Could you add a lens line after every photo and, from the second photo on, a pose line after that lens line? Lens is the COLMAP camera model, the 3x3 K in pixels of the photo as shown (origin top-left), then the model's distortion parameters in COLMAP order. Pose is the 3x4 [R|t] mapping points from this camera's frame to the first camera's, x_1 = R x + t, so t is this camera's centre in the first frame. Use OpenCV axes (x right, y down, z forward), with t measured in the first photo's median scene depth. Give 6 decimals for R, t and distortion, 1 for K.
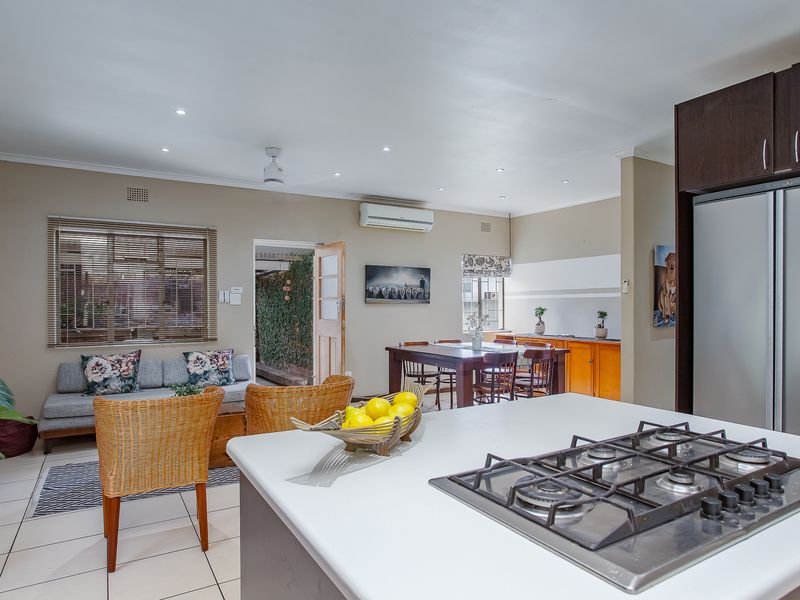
lens RADIAL K [[495.7, 0, 400.0], [0, 495.7, 300.0], [0, 0, 1]] dist [-0.000022, 0.000126]
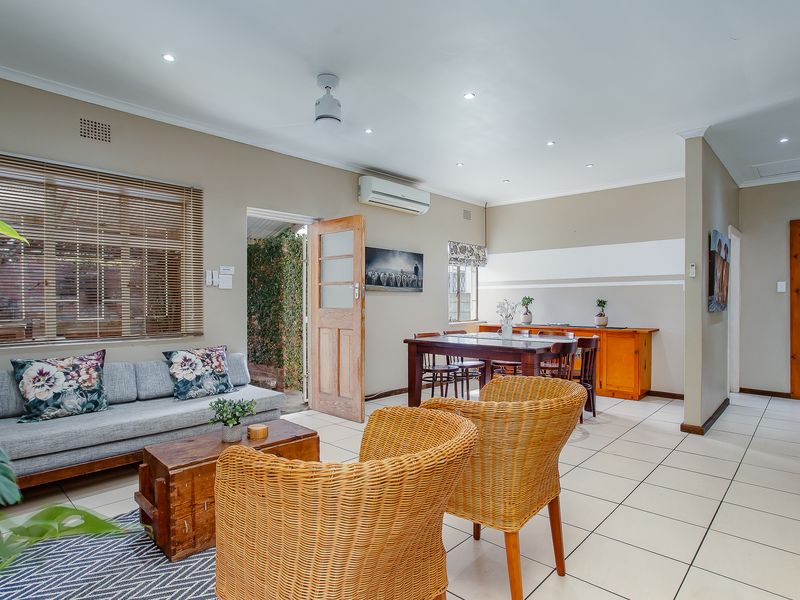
lens RADIAL K [[450.9, 0, 400.0], [0, 450.9, 300.0], [0, 0, 1]] dist [-0.012779, 0.001868]
pose [[0.962273, 0.003241, 0.272066, -0.253038], [-0.004883, 0.999974, 0.005359, 0.021310], [-0.272041, -0.006485, 0.962264, 0.237789]]
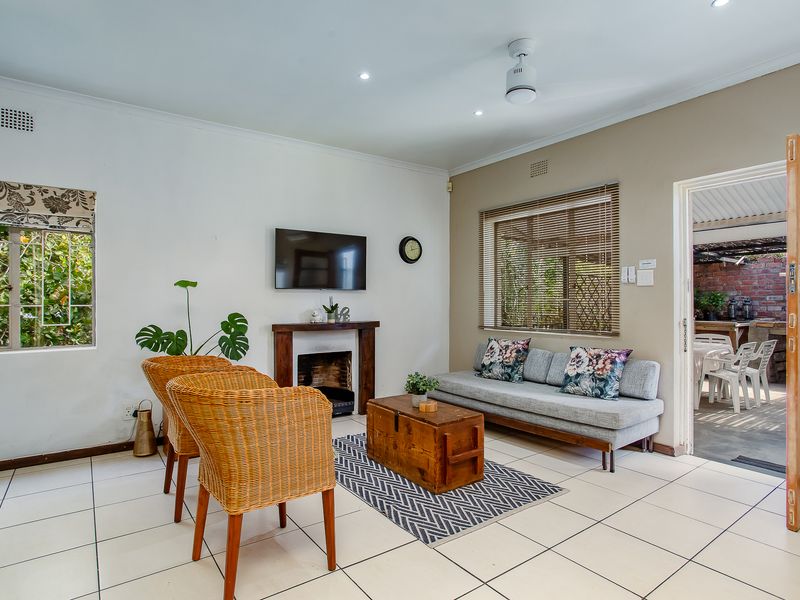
lens RADIAL K [[450.9, 0, 400.0], [0, 450.9, 300.0], [0, 0, 1]] dist [-0.012779, 0.001868]
pose [[0.090911, -0.008187, -0.995825, 0.240455], [0.007497, 0.999944, -0.007536, 0.029957], [0.995831, -0.006780, 0.090967, 0.592673]]
